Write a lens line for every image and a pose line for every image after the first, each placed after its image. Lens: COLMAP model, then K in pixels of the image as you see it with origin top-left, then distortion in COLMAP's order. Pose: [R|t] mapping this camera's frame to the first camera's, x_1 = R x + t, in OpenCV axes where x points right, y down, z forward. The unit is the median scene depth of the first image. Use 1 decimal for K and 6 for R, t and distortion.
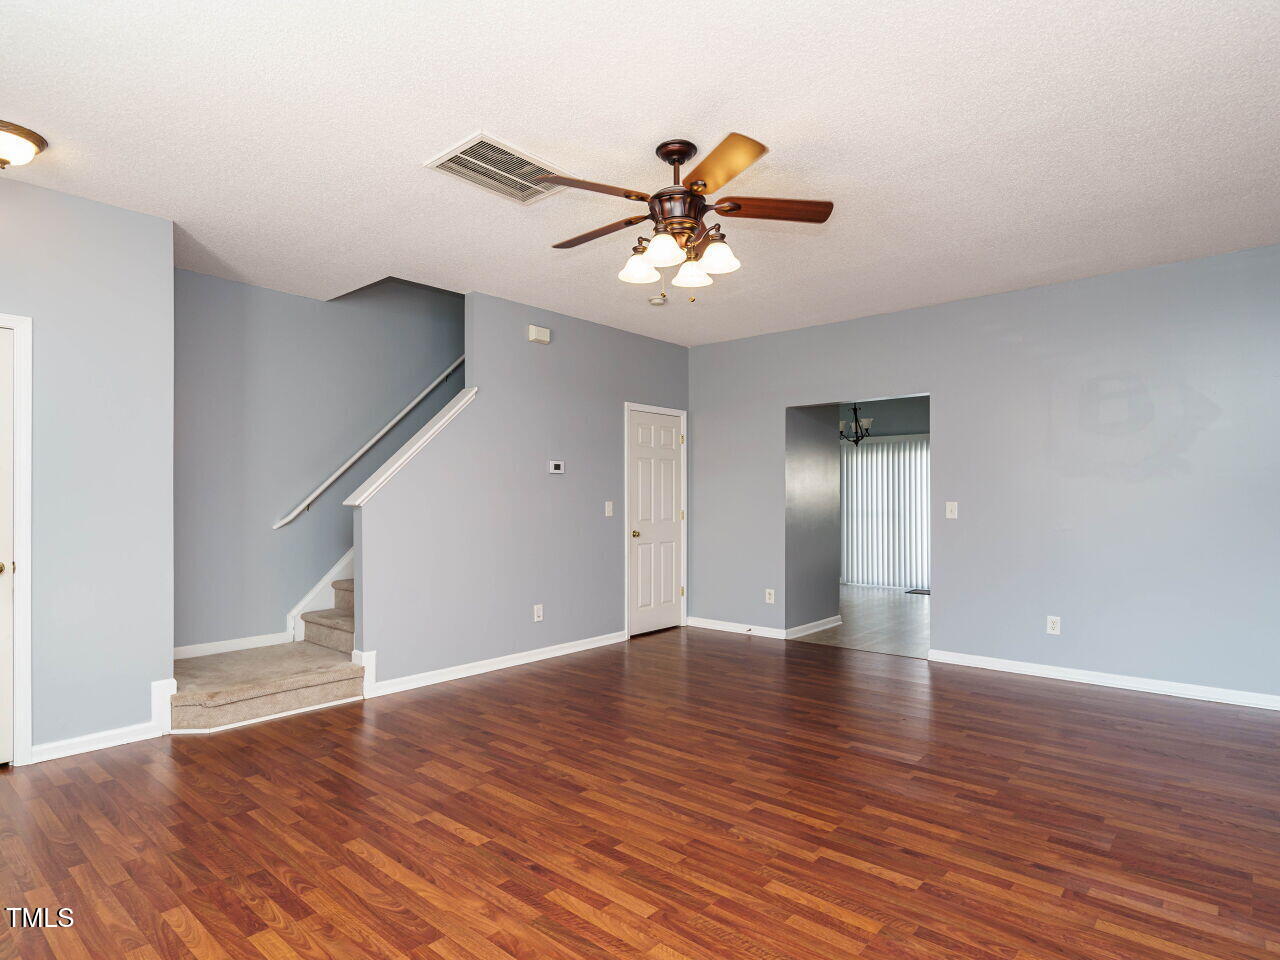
lens RADIAL K [[710.0, 0, 644.7], [0, 710.0, 484.0], [0, 0, 1]] dist [-0.003752, -0.000987]
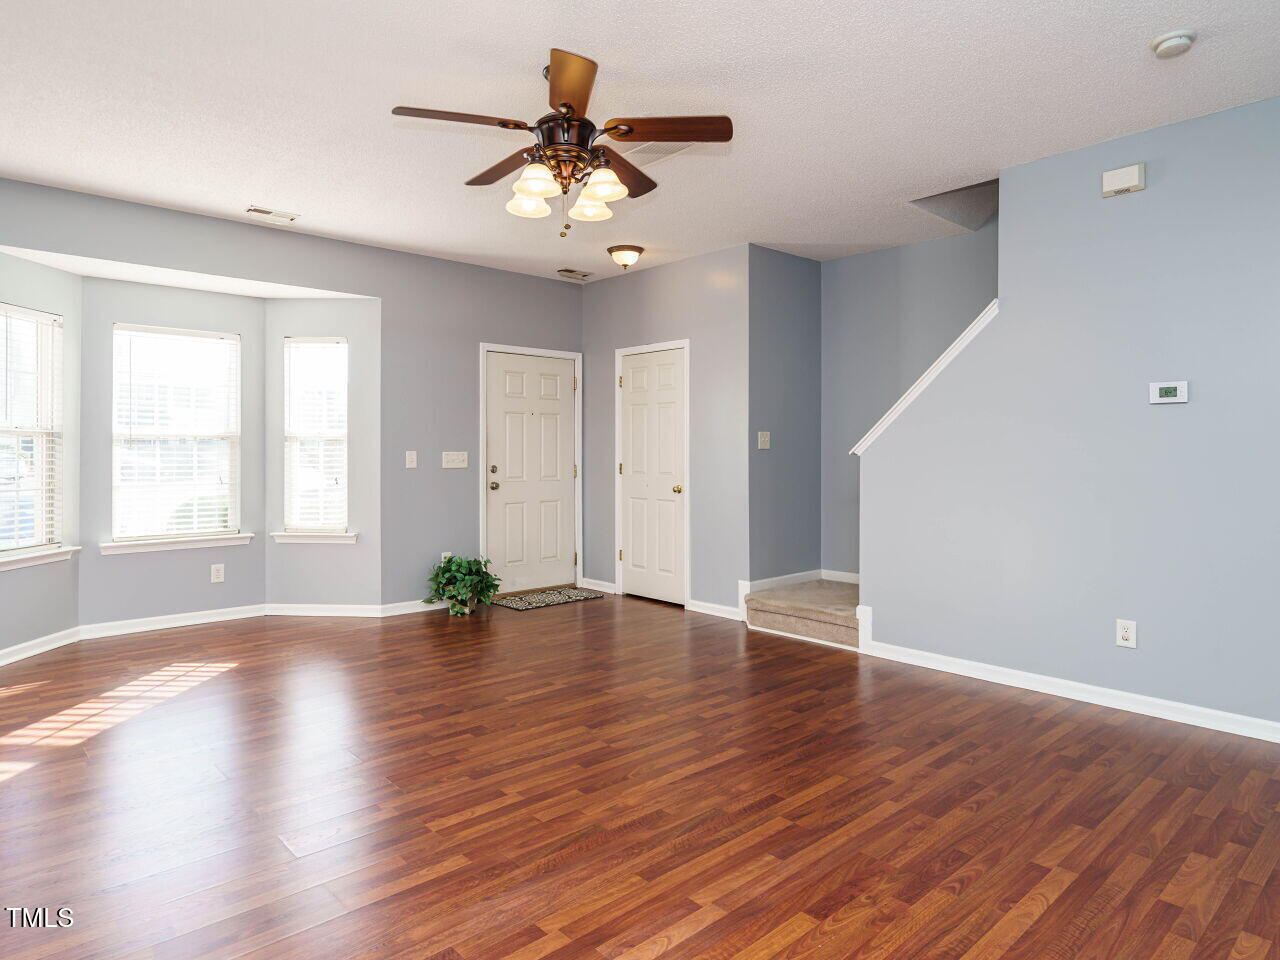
lens RADIAL K [[784.1, 0, 643.6], [0, 784.1, 450.4], [0, 0, 1]] dist [-0.004832, -0.000759]
pose [[-0.116506, -0.000550, -0.993190, 1.046297], [0.021087, 0.999773, -0.003028, 0.029631], [0.992966, -0.021296, -0.116468, 1.216924]]
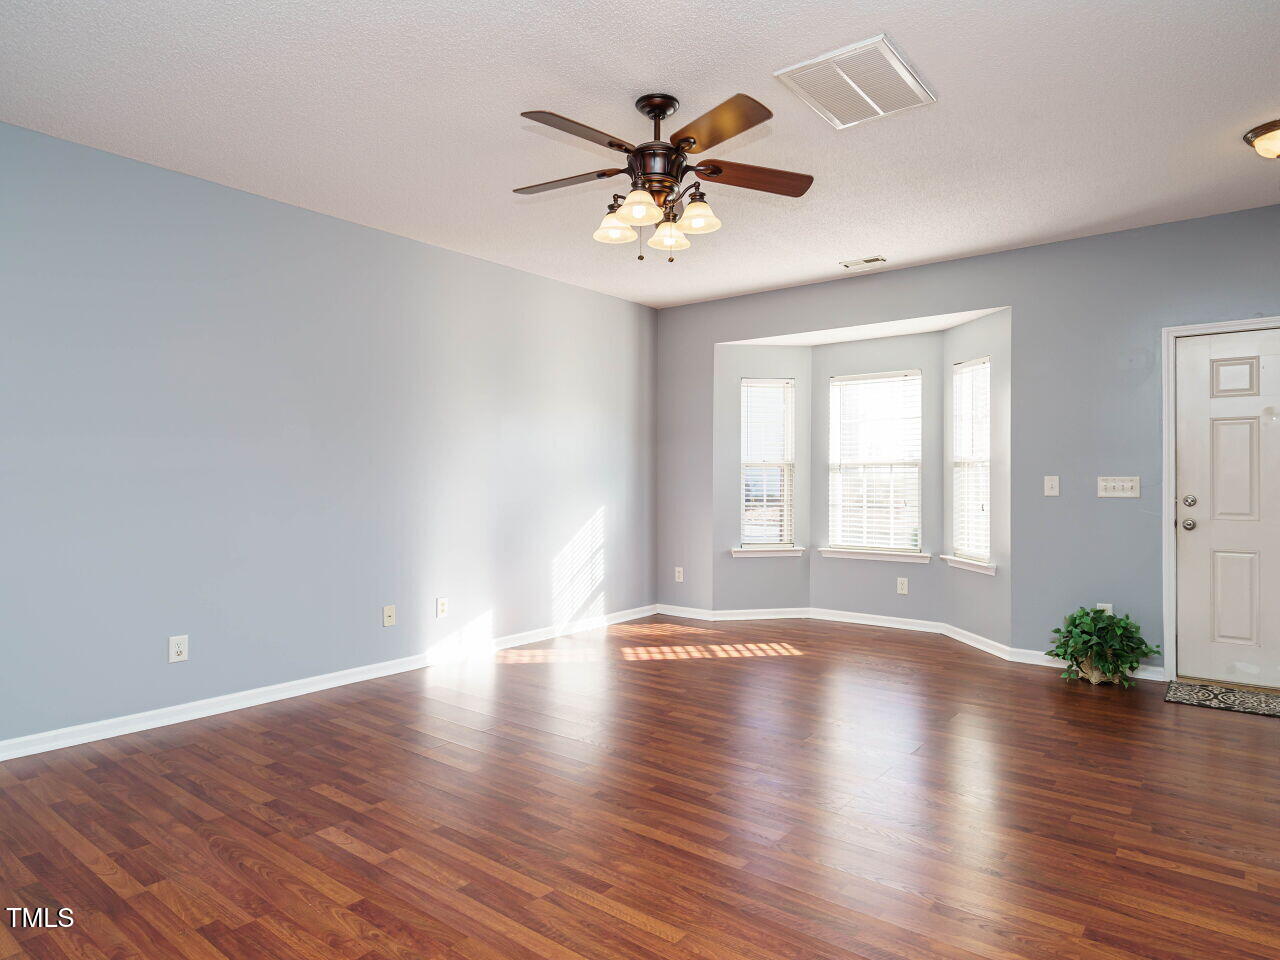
lens RADIAL K [[778.1, 0, 633.4], [0, 778.1, 476.2], [0, 0, 1]] dist [-0.005502, -0.001077]
pose [[-0.999506, 0.001150, -0.031407, 0.109584], [0.001968, 0.999659, -0.026039, 0.054782], [0.031366, -0.026088, -0.999167, 2.025608]]
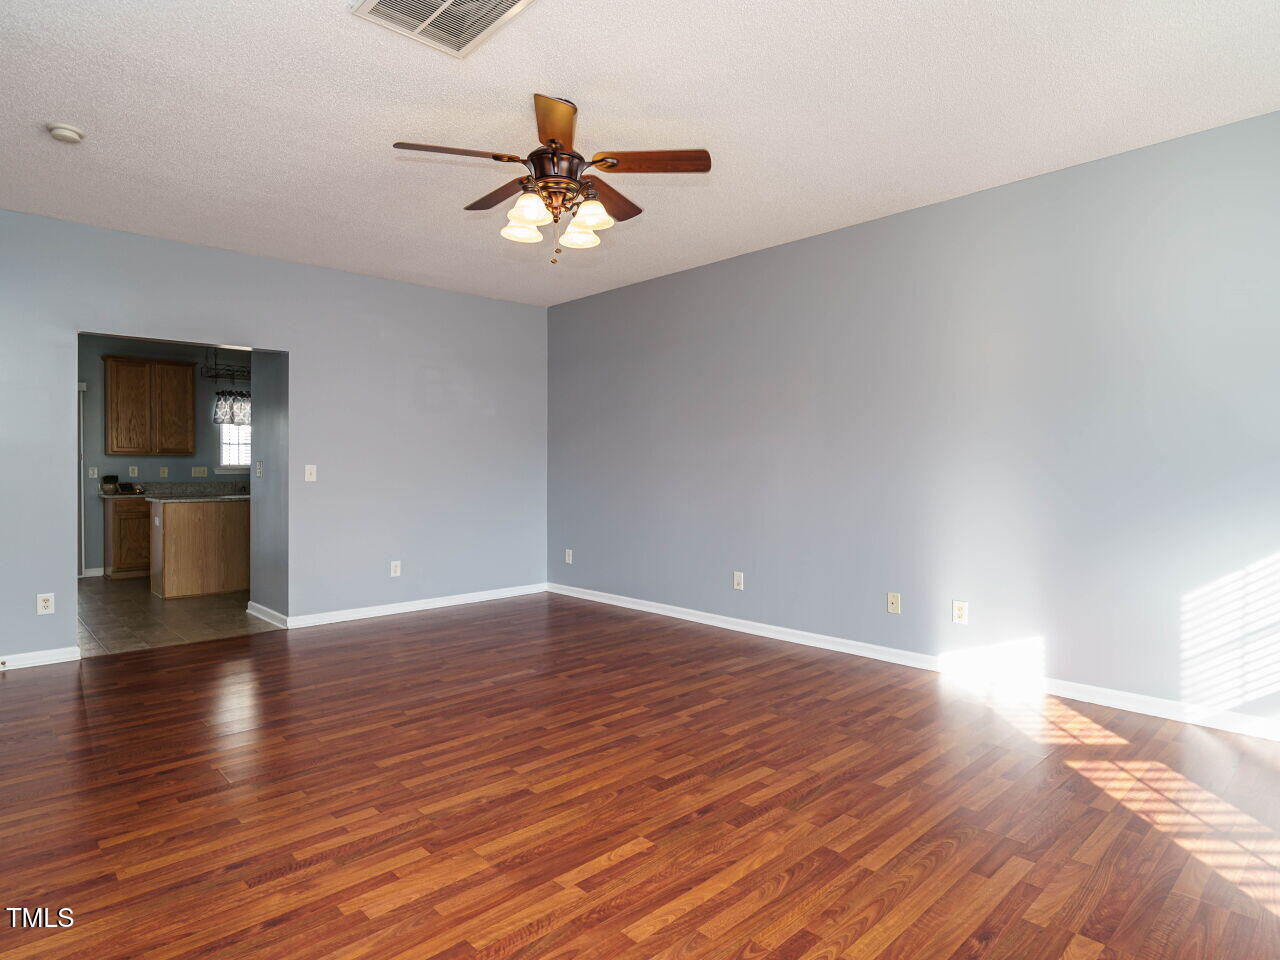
lens RADIAL K [[719.1, 0, 634.1], [0, 719.1, 446.2], [0, 0, 1]] dist [-0.003327, -0.000918]
pose [[0.106911, 0.029730, 0.993824, -0.956889], [-0.020326, 0.999409, -0.027710, 0.030974], [-0.994061, -0.017238, 0.107452, 0.780226]]
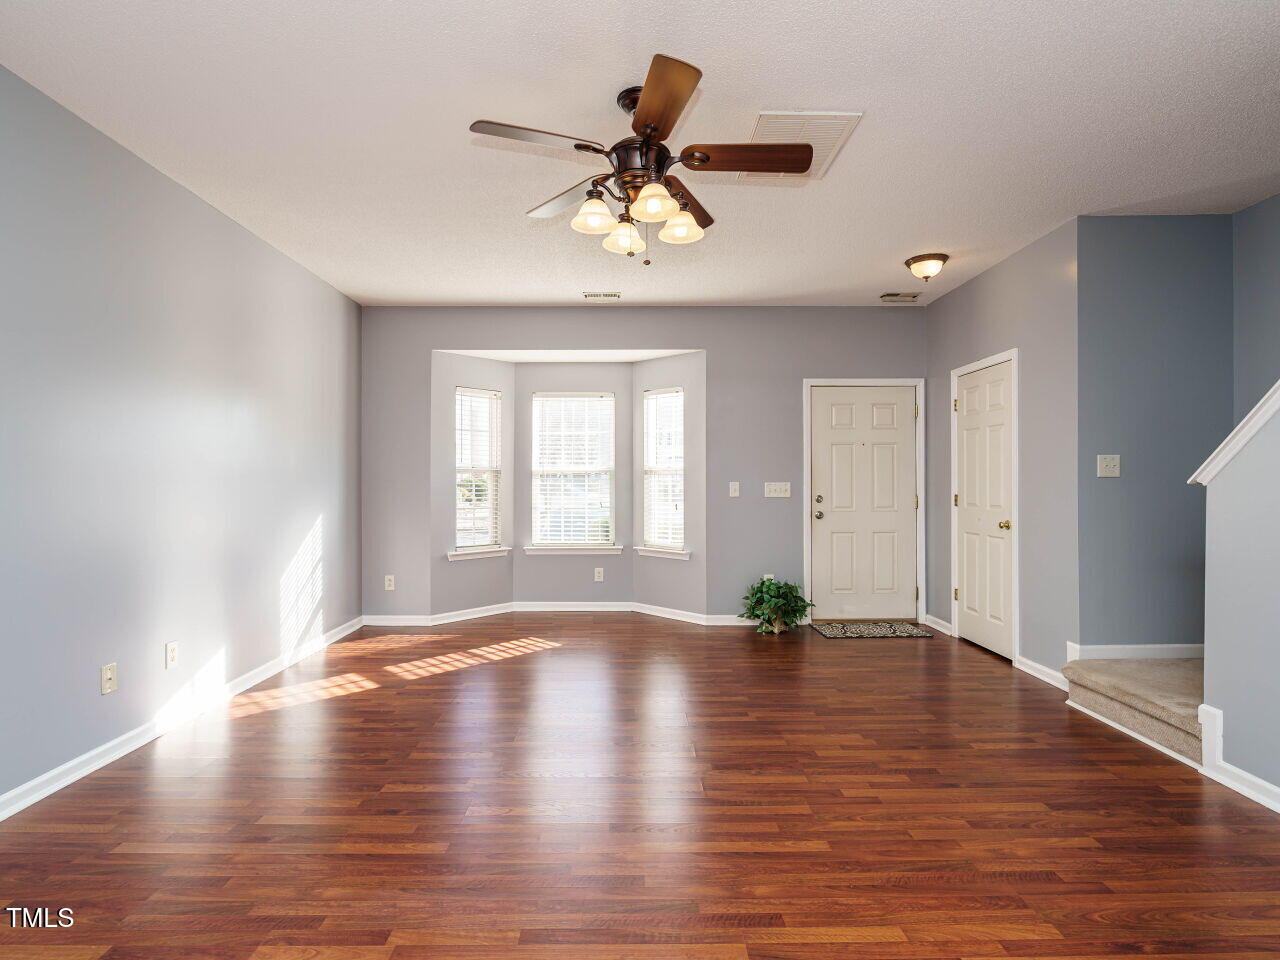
lens RADIAL K [[666.3, 0, 631.8], [0, 666.3, 483.1], [0, 0, 1]] dist [-0.014417, 0.001693]
pose [[-0.756036, 0.002208, -0.654526, 0.615227], [0.017116, 0.999719, -0.016398, 0.042838], [0.654306, -0.023601, -0.755861, 1.638297]]
